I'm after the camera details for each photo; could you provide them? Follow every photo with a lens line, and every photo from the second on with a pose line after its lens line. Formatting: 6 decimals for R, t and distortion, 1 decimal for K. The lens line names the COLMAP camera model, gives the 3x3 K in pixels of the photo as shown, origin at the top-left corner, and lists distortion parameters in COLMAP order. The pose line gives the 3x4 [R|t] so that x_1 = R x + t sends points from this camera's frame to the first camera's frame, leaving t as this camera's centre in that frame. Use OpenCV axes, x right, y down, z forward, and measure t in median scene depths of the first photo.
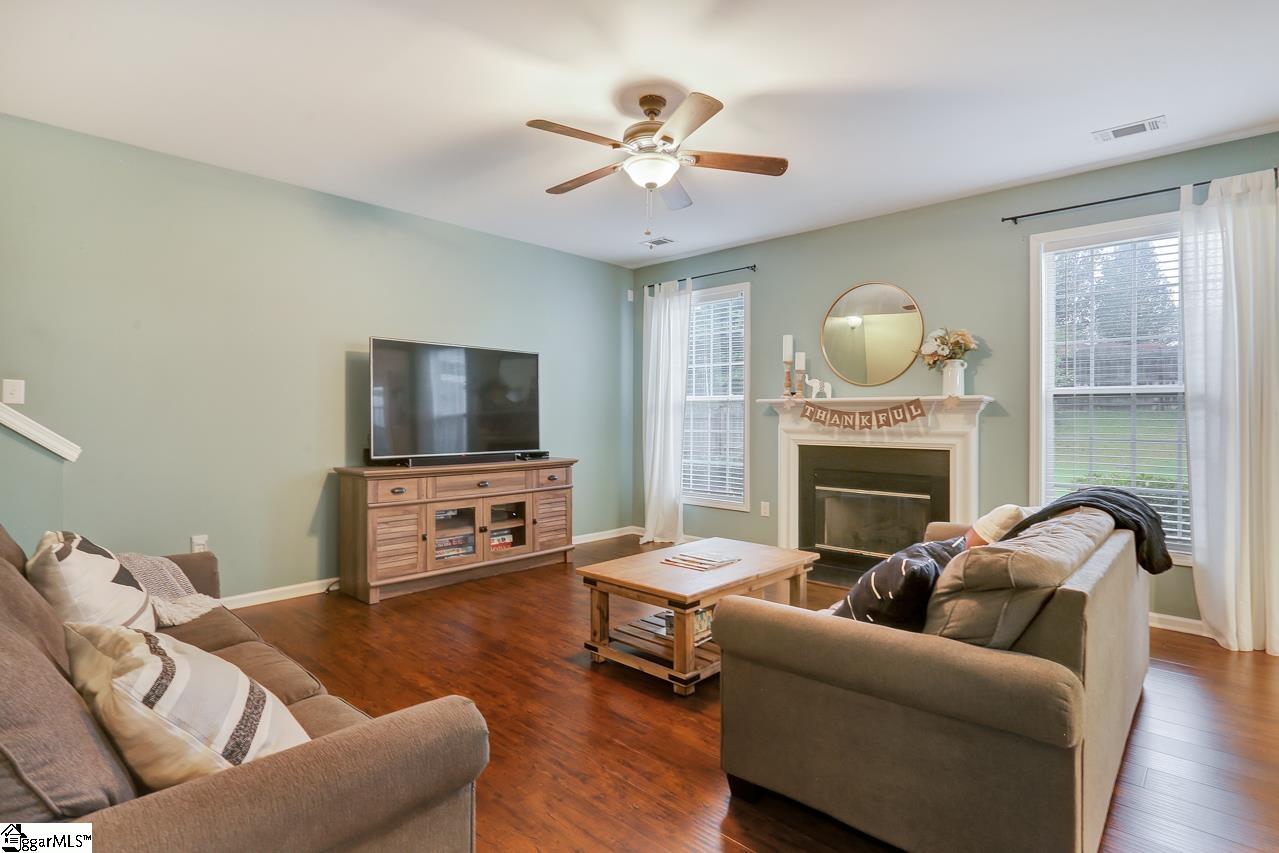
lens RADIAL K [[657.1, 0, 639.5], [0, 657.1, 426.5], [0, 0, 1]] dist [-0.002772, -0.000057]
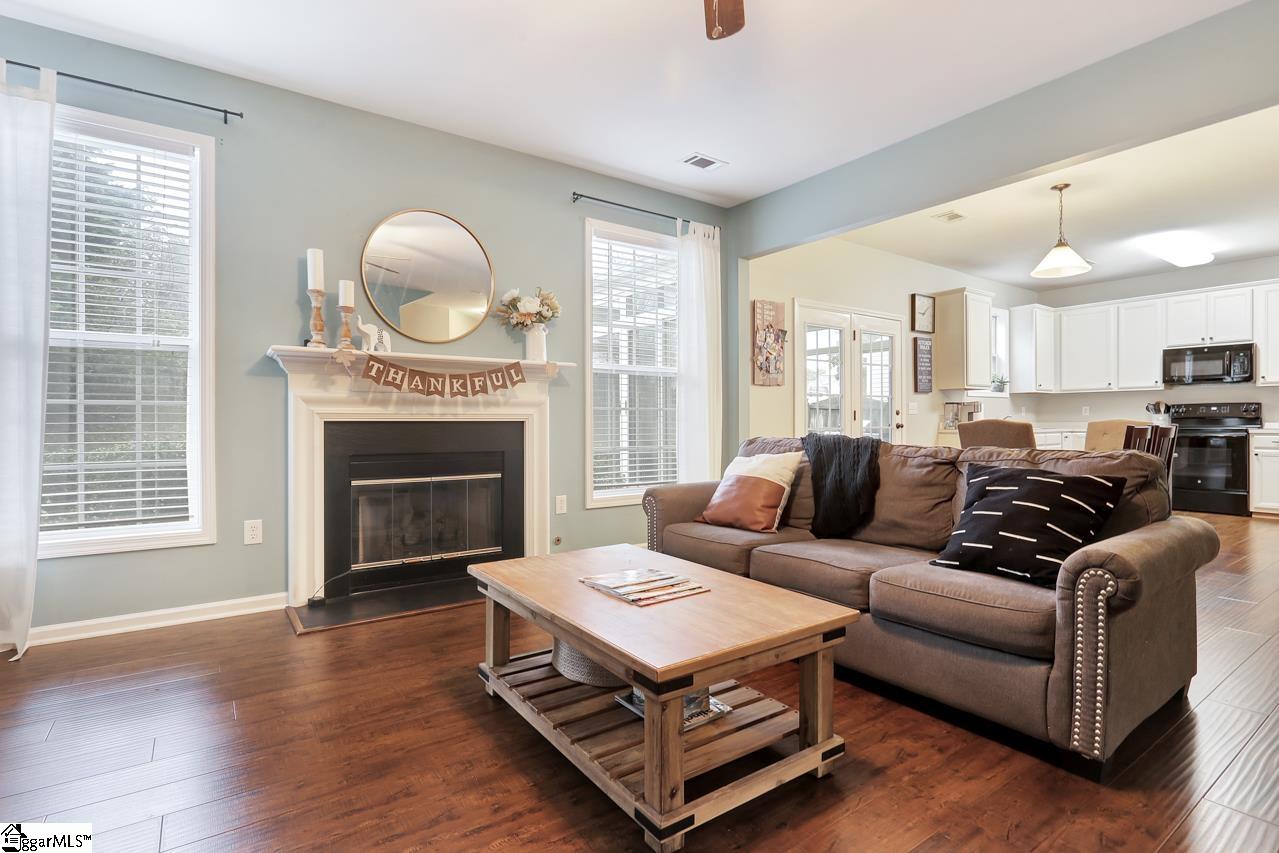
lens RADIAL K [[622.7, 0, 636.5], [0, 622.7, 424.6], [0, 0, 1]] dist [-0.000835, 0.000552]
pose [[0.214204, -0.008360, 0.976753, -0.326501], [0.016922, 0.999845, 0.004847, 0.036365], [-0.976642, 0.015490, 0.214312, 0.612562]]
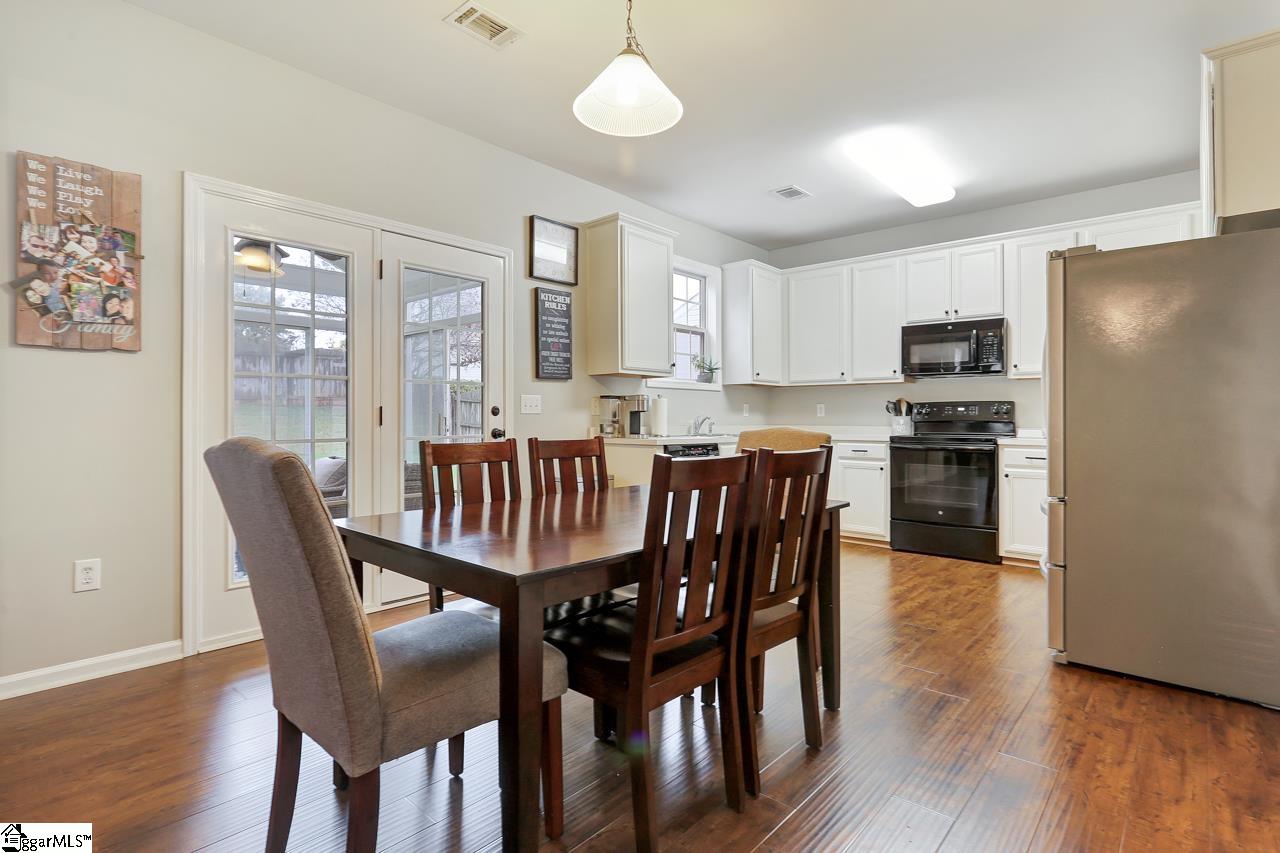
lens RADIAL K [[634.7, 0, 628.6], [0, 634.7, 413.5], [0, 0, 1]] dist [-0.003121, 0.001004]
pose [[-0.003153, 0.000531, 0.999995, 0.287692], [0.009651, 0.999953, -0.000501, 0.031597], [-0.999948, 0.009649, -0.003158, 0.187688]]
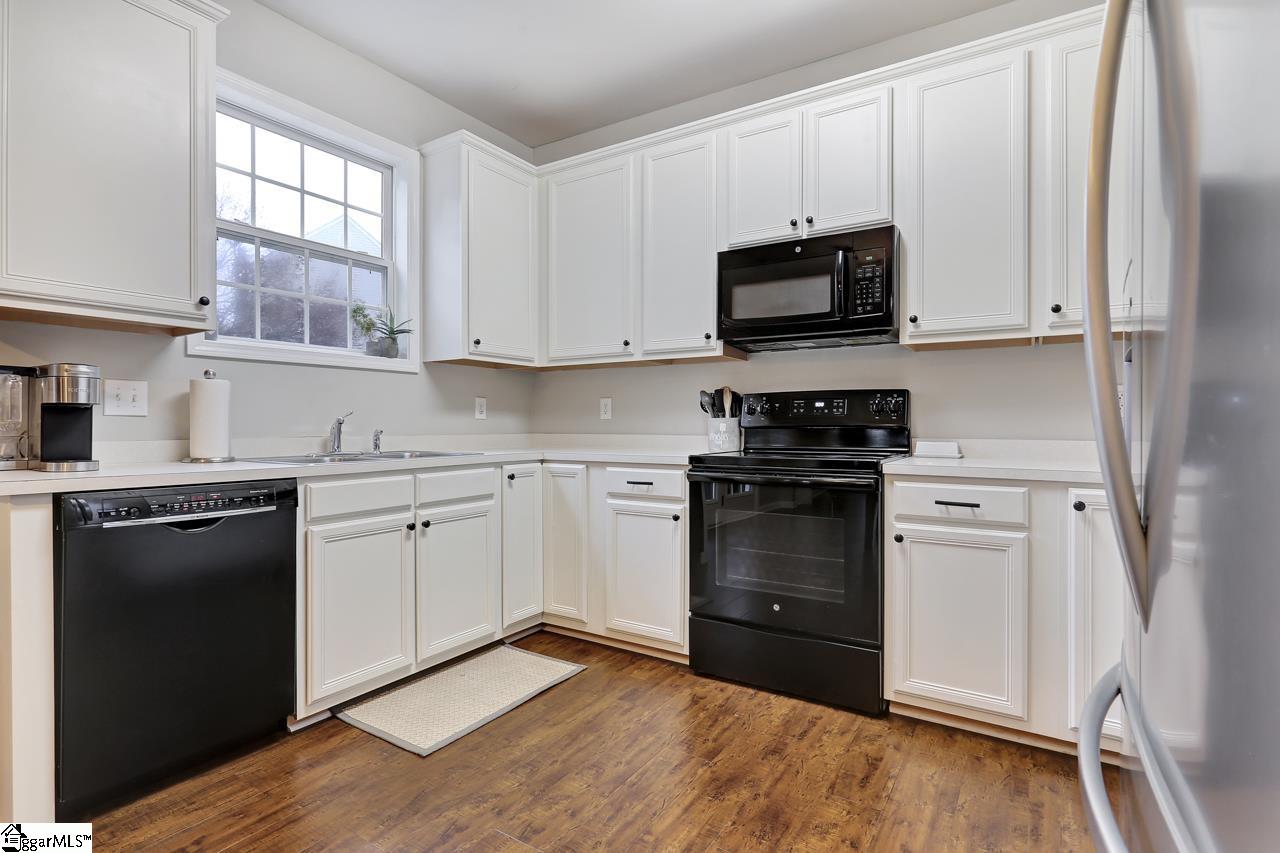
lens RADIAL K [[623.1, 0, 637.0], [0, 623.1, 424.6], [0, 0, 1]] dist [-0.000835, 0.000552]
pose [[-0.165688, -0.007776, 0.986148, 0.802336], [0.009683, 0.999908, 0.009512, 0.040389], [-0.986131, 0.011124, -0.165598, -0.107633]]
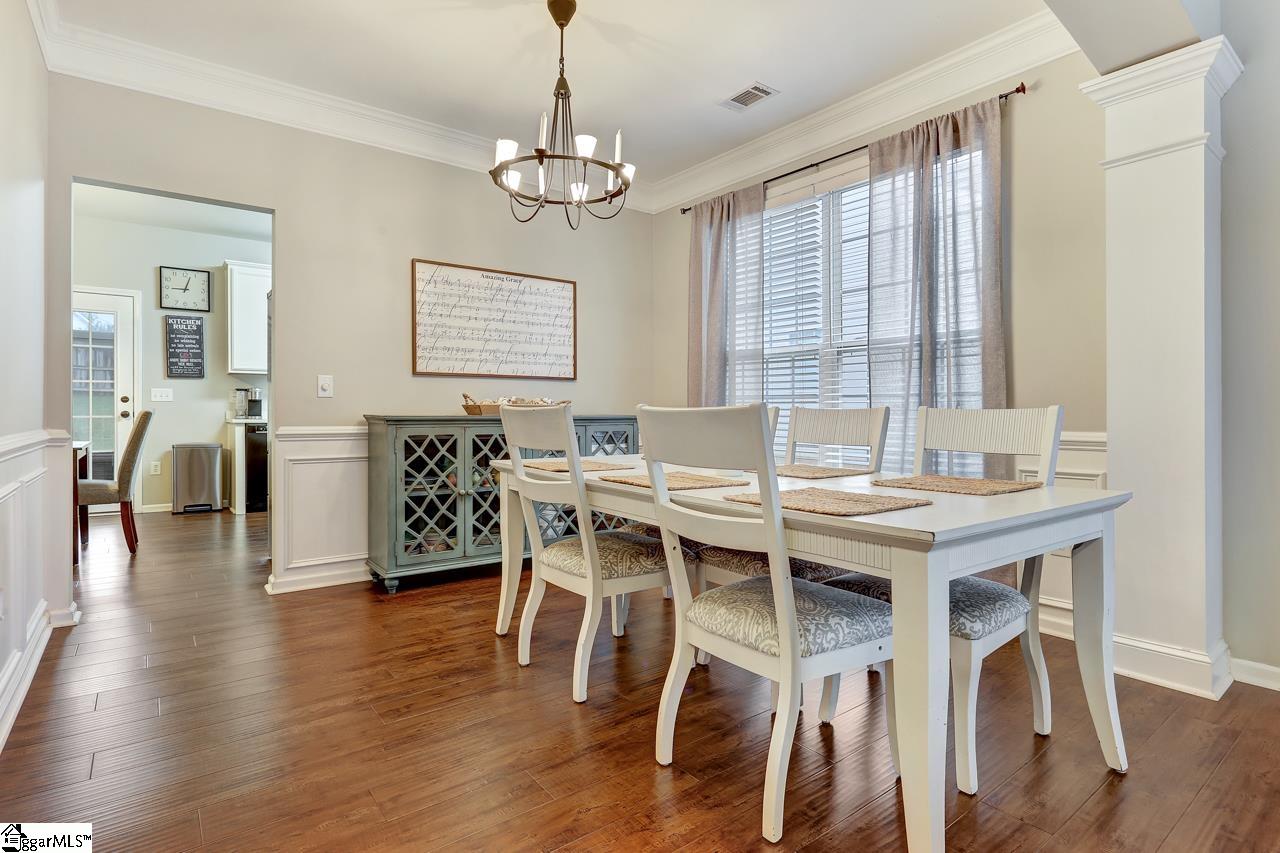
lens RADIAL K [[632.4, 0, 624.5], [0, 632.4, 420.4], [0, 0, 1]] dist [0.001427, 0.000755]
pose [[0.179527, -0.014677, 0.983644, 0.077068], [0.012520, 0.999842, 0.012634, 0.062896], [-0.983673, 0.010048, 0.179682, -0.793078]]
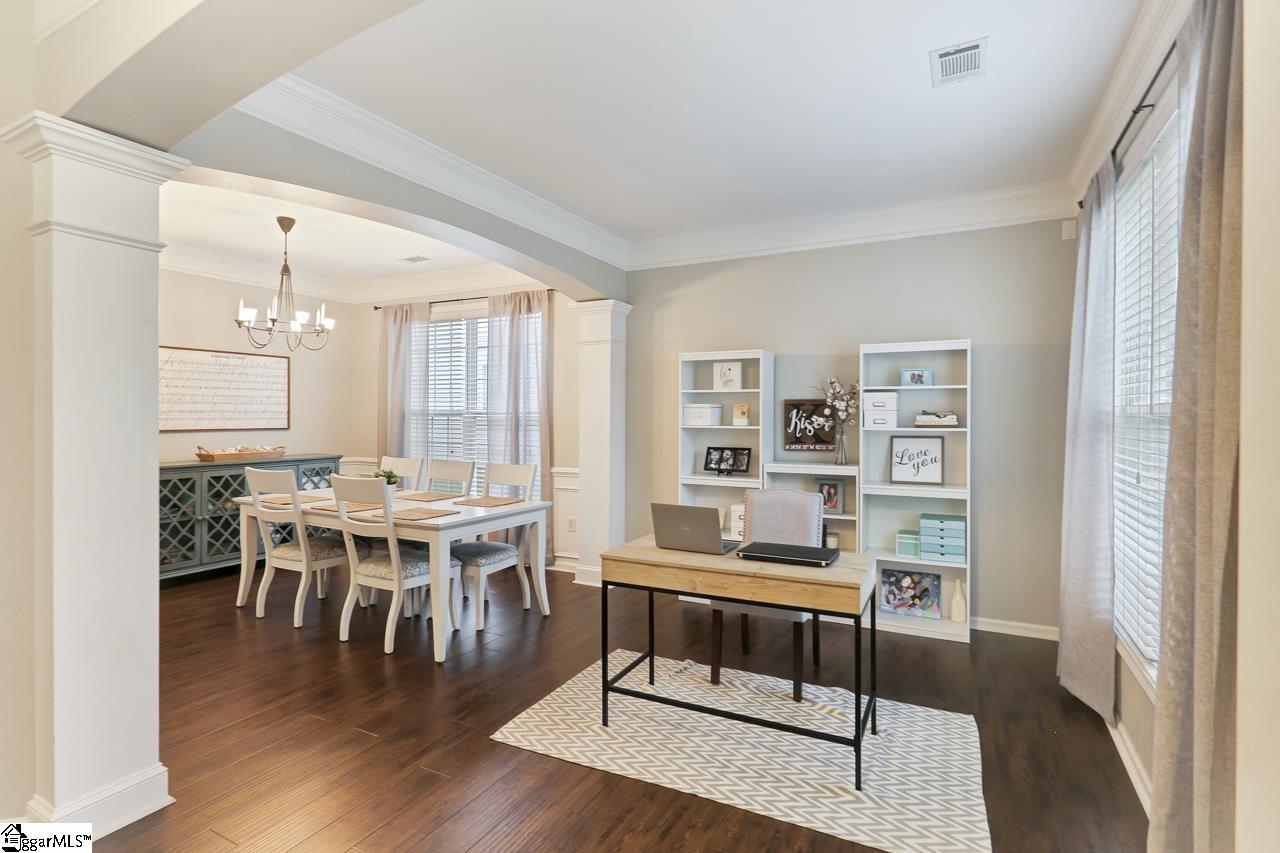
lens RADIAL K [[634.7, 0, 628.6], [0, 634.7, 413.5], [0, 0, 1]] dist [-0.003121, 0.001004]
pose [[-0.249443, -0.001624, 0.968388, -0.401041], [0.008341, 0.999958, 0.003826, -0.014084], [-0.968353, 0.009032, -0.249419, -0.894004]]
